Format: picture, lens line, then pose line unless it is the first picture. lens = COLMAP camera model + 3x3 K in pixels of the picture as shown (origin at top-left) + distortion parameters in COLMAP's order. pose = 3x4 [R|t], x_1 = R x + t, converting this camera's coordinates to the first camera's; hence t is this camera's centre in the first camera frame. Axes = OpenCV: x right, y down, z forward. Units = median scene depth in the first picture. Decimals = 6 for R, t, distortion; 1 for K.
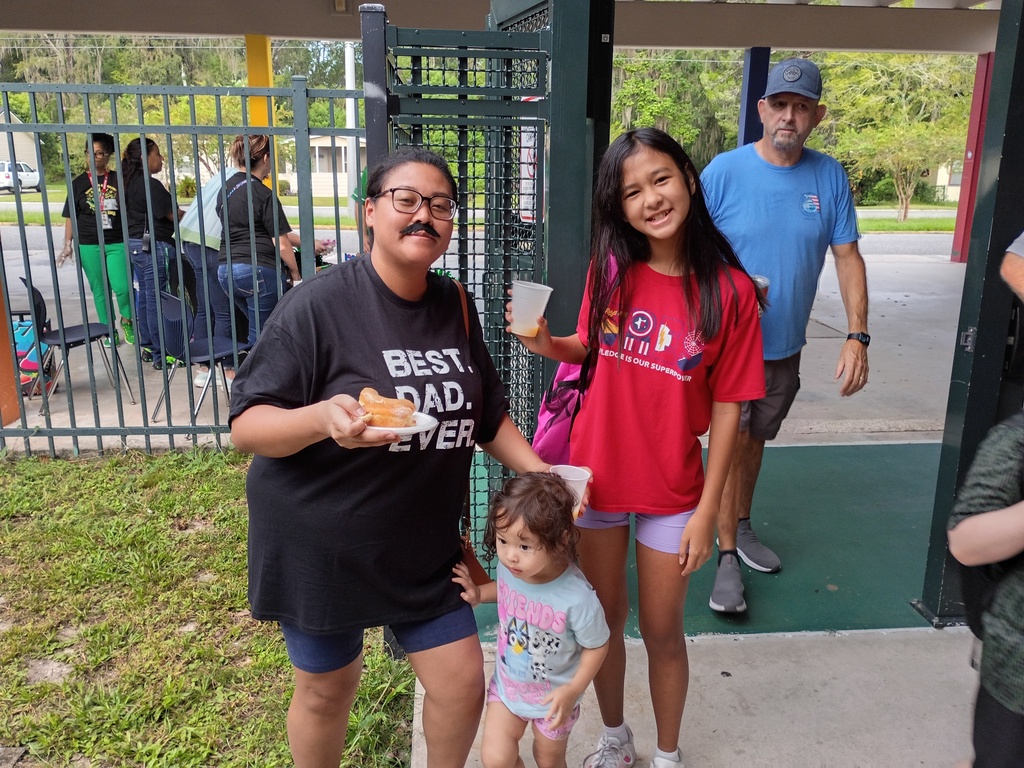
lens RADIAL K [[908.4, 0, 512.0], [0, 908.4, 384.0], [0, 0, 1]] dist [0.010565, -0.001642]
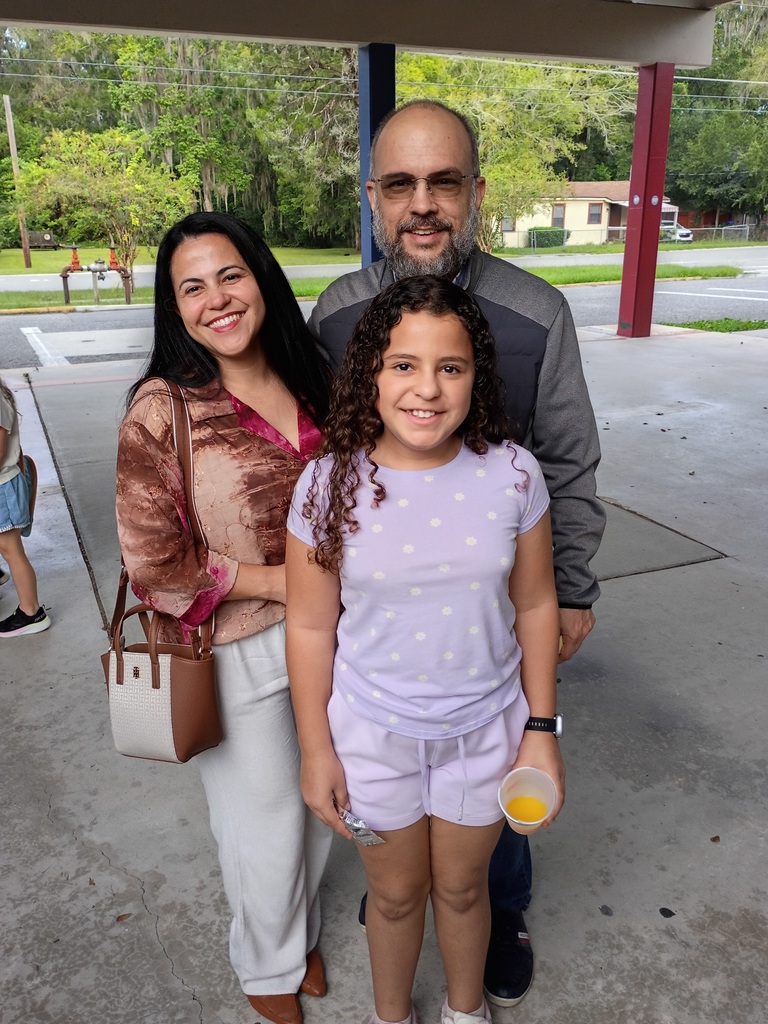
lens RADIAL K [[908.4, 0, 384.0], [0, 908.4, 512.0], [0, 0, 1]] dist [0.010565, -0.001642]
pose [[0.939538, -0.126401, 0.318261, 0.003772], [0.100809, 0.990292, 0.095707, -0.027873], [-0.327269, -0.057837, 0.943159, 0.107433]]
